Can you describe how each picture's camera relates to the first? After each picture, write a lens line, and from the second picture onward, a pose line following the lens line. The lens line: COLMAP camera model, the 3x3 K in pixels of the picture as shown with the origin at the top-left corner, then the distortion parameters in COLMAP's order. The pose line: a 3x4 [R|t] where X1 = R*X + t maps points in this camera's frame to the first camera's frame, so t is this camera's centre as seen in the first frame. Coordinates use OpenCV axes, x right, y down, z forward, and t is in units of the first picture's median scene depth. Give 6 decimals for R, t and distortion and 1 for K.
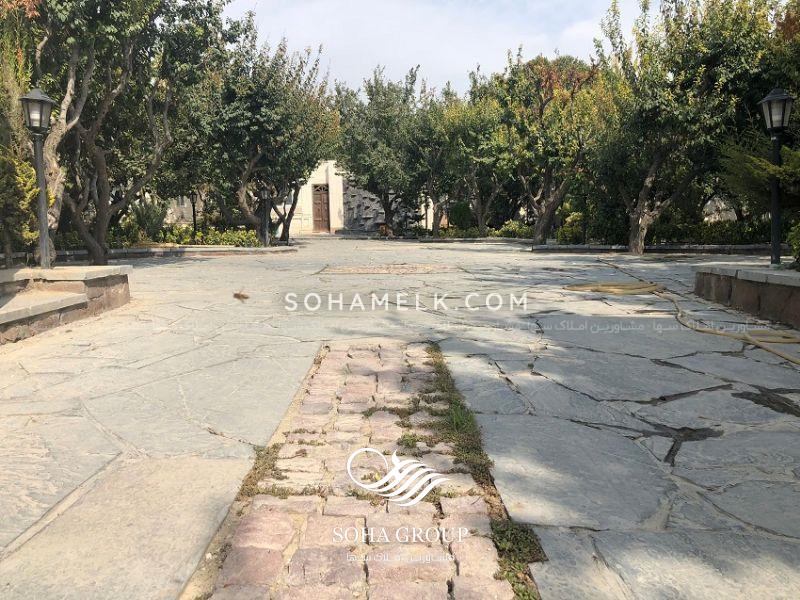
lens RADIAL K [[651.7, 0, 400.3], [0, 651.7, 300.8], [0, 0, 1]] dist [0.029676, -0.036005]
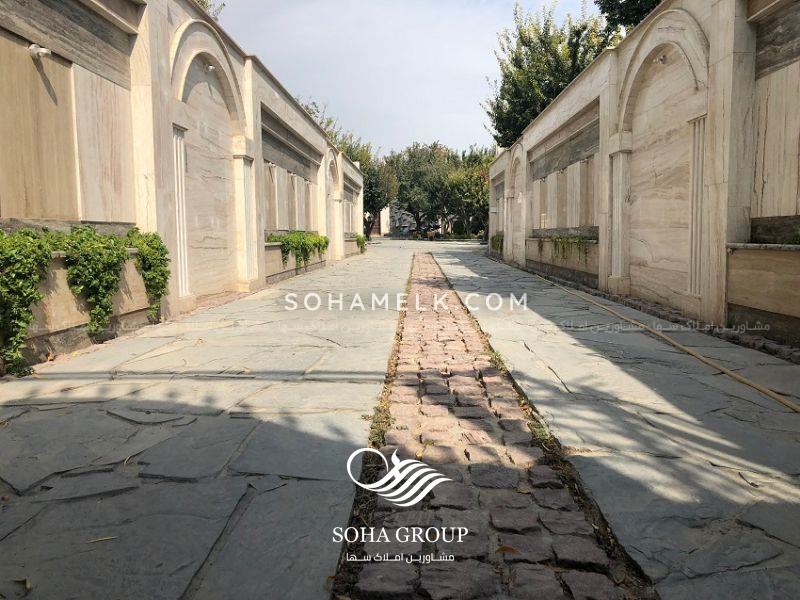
lens RADIAL K [[651.7, 0, 400.2], [0, 651.7, 297.9], [0, 0, 1]] dist [0.029676, -0.036005]
pose [[0.999284, 0.014120, -0.035100, -0.004247], [-0.014533, 0.999828, -0.011537, 0.077140], [0.034931, 0.012039, 0.999317, -0.693494]]
